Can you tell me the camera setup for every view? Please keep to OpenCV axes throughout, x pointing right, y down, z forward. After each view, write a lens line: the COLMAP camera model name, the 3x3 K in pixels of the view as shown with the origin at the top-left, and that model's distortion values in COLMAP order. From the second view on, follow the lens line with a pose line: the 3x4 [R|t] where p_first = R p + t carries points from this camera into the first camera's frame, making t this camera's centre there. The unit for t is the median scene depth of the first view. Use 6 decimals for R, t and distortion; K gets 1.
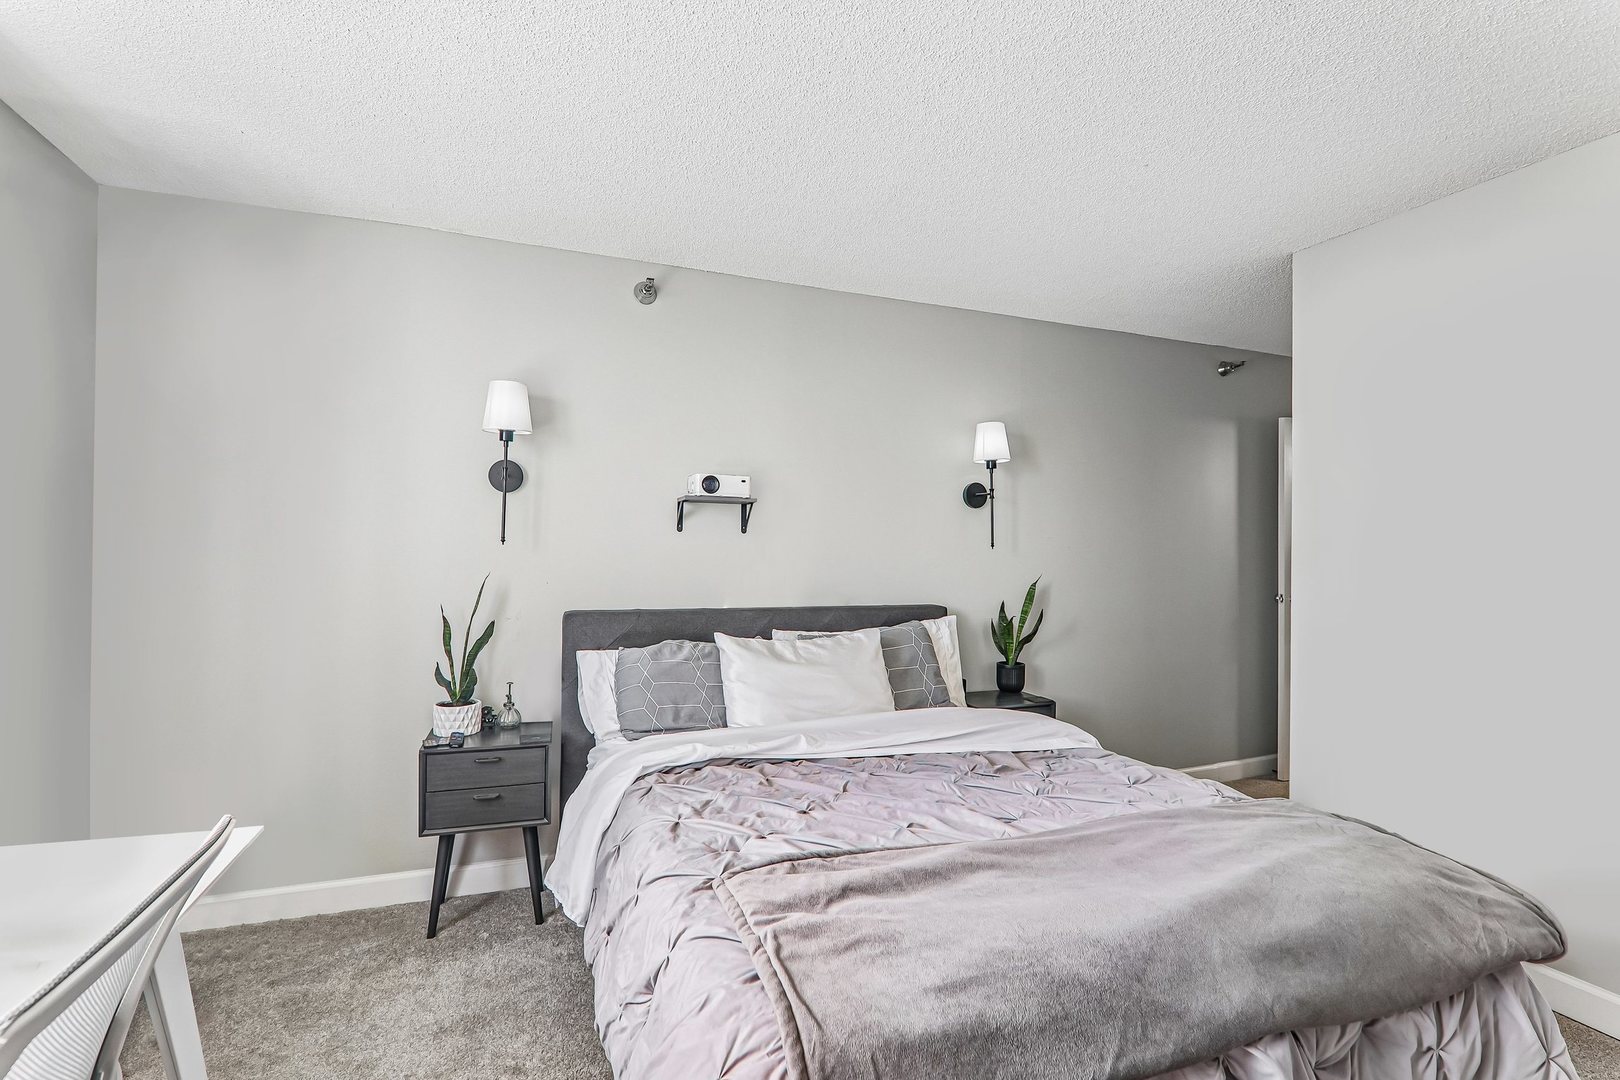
lens RADIAL K [[745.2, 0, 815.4], [0, 745.2, 550.8], [0, 0, 1]] dist [0.000475, -0.000001]
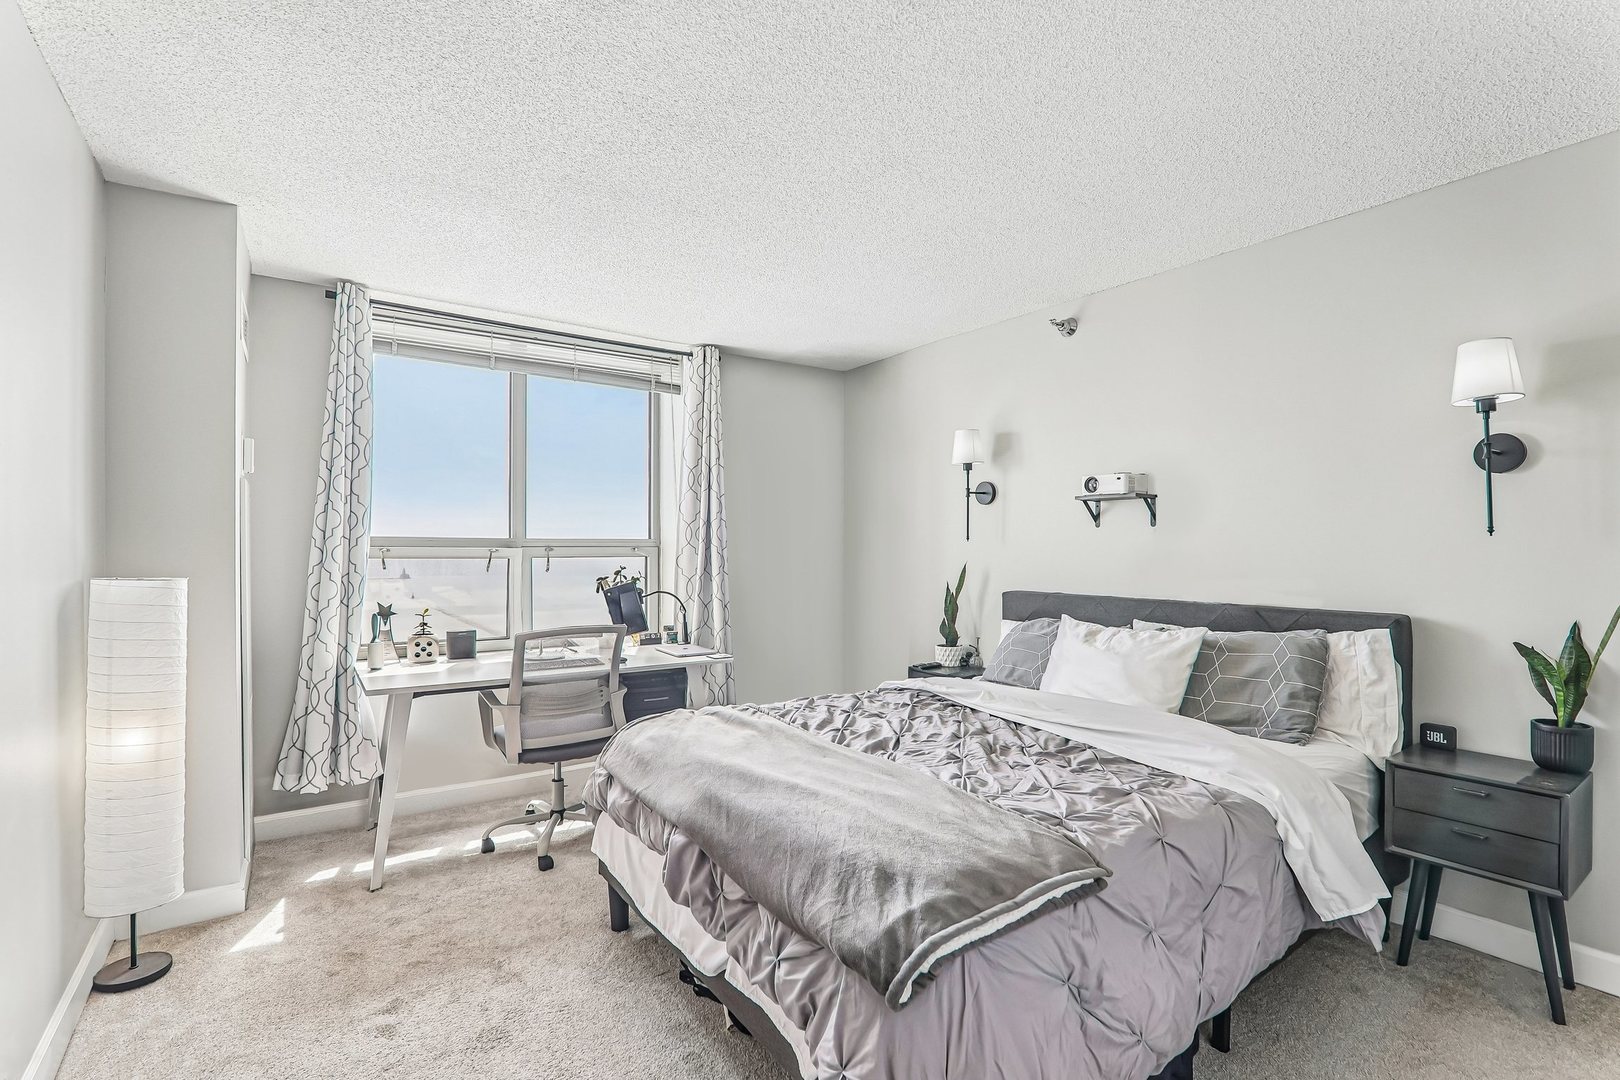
lens RADIAL K [[744.1, 0, 807.5], [0, 744.1, 533.2], [0, 0, 1]] dist [-0.015410, 0.000326]
pose [[0.230866, -0.024557, -0.972676, 0.835822], [0.006294, 0.999698, -0.023745, 0.007642], [0.972965, -0.000640, 0.230951, 0.319103]]
